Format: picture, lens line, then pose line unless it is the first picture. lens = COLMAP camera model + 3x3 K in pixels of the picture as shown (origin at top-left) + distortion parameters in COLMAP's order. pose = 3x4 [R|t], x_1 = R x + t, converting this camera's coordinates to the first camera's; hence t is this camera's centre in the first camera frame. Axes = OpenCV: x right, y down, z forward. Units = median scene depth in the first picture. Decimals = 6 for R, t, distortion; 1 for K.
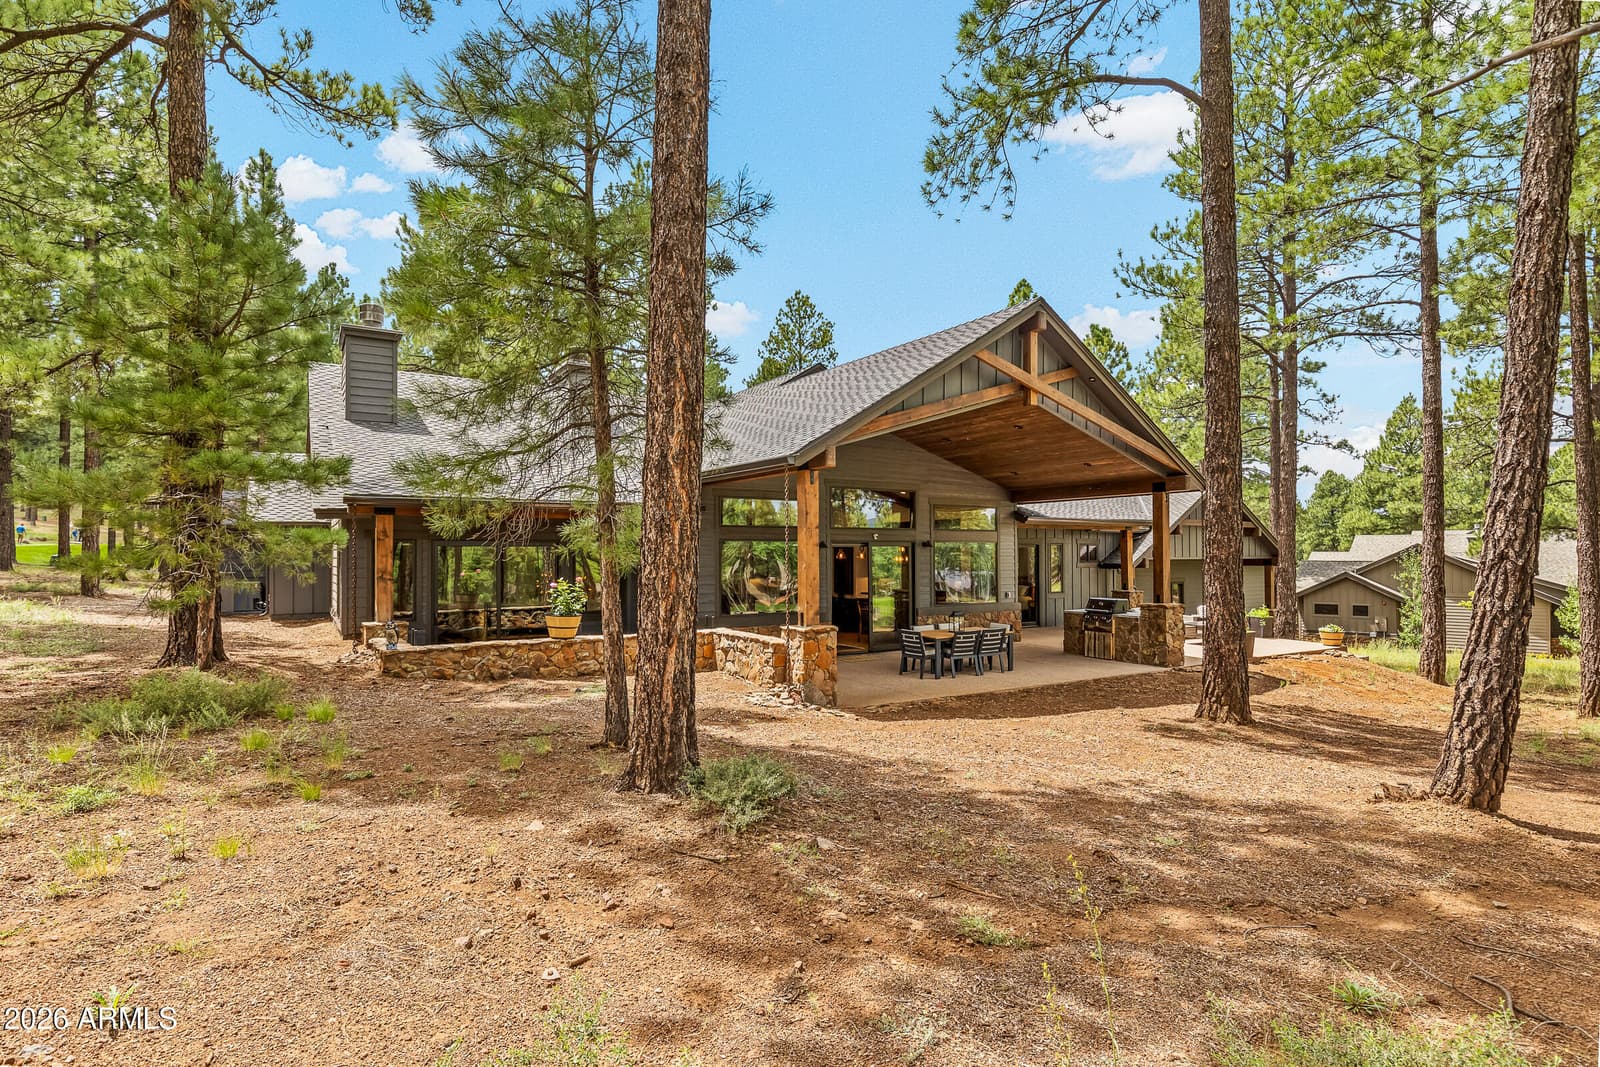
lens RADIAL K [[810.4, 0, 800.0], [0, 810.4, 545.3], [0, 0, 1]] dist [-0.005295, 0.001855]
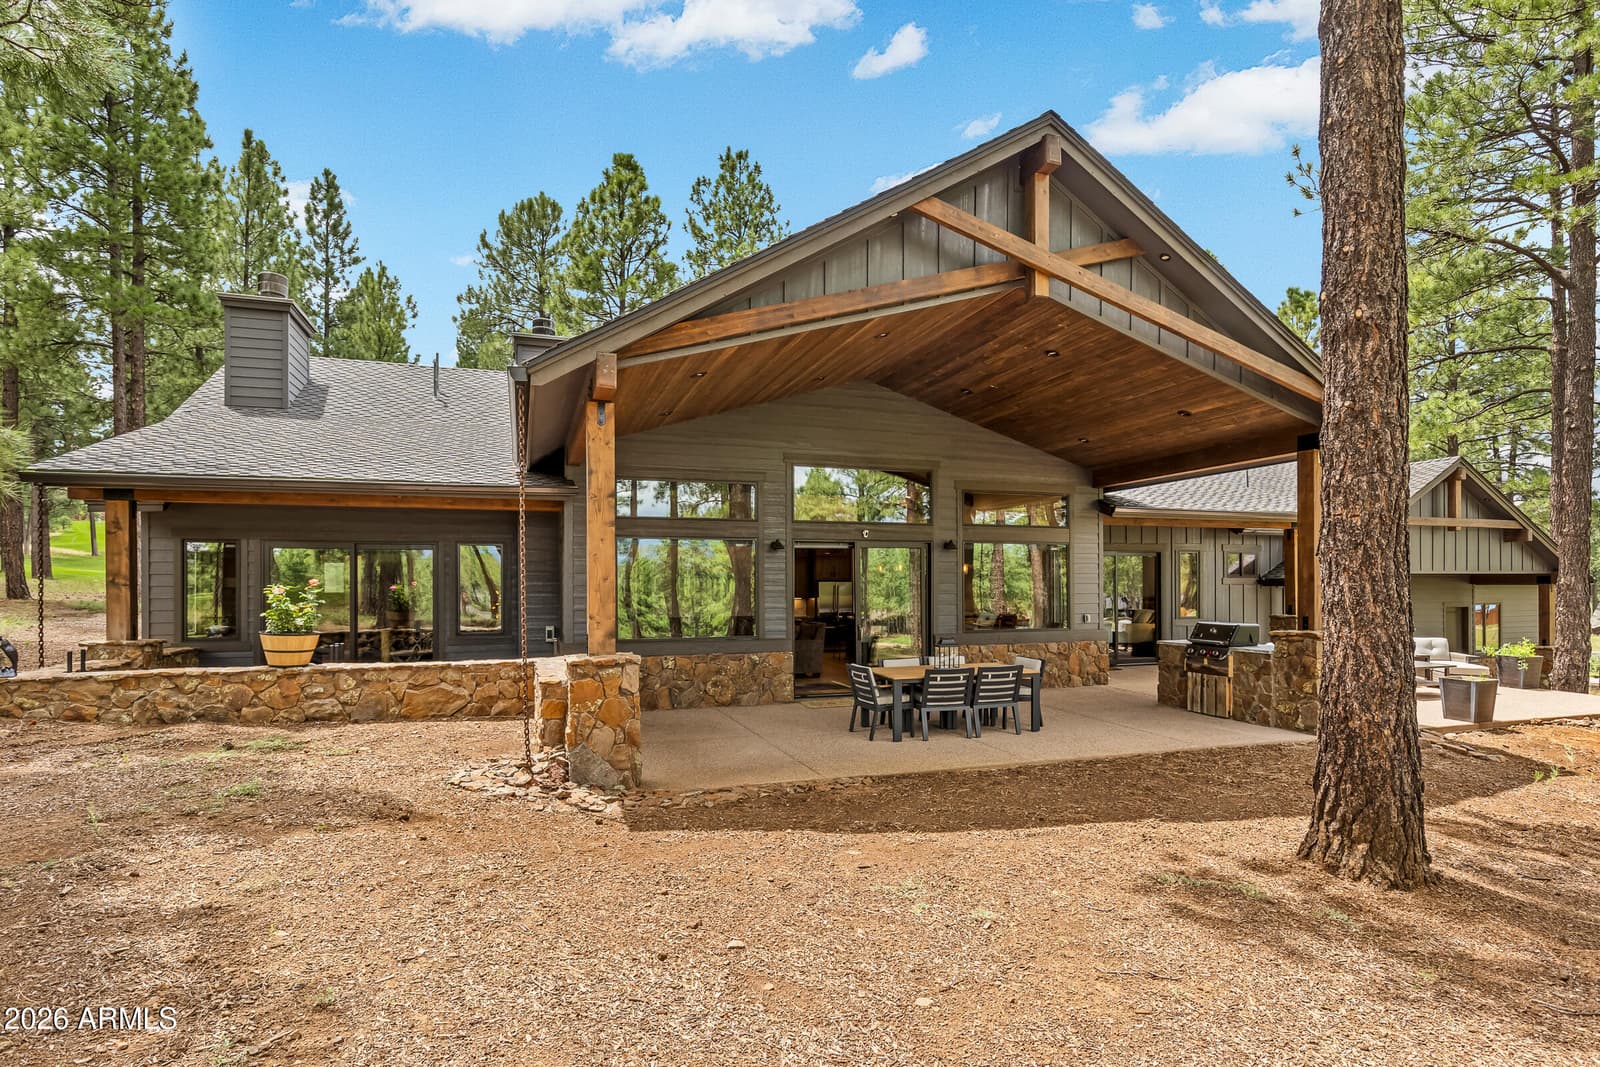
lens RADIAL K [[810.4, 0, 771.5], [0, 810.4, 589.2], [0, 0, 1]] dist [-0.005295, 0.001855]
pose [[0.968545, -0.002085, -0.248830, 0.226919], [0.006102, 0.999863, 0.015374, 0.031722], [0.248764, -0.016409, 0.968425, 0.339585]]
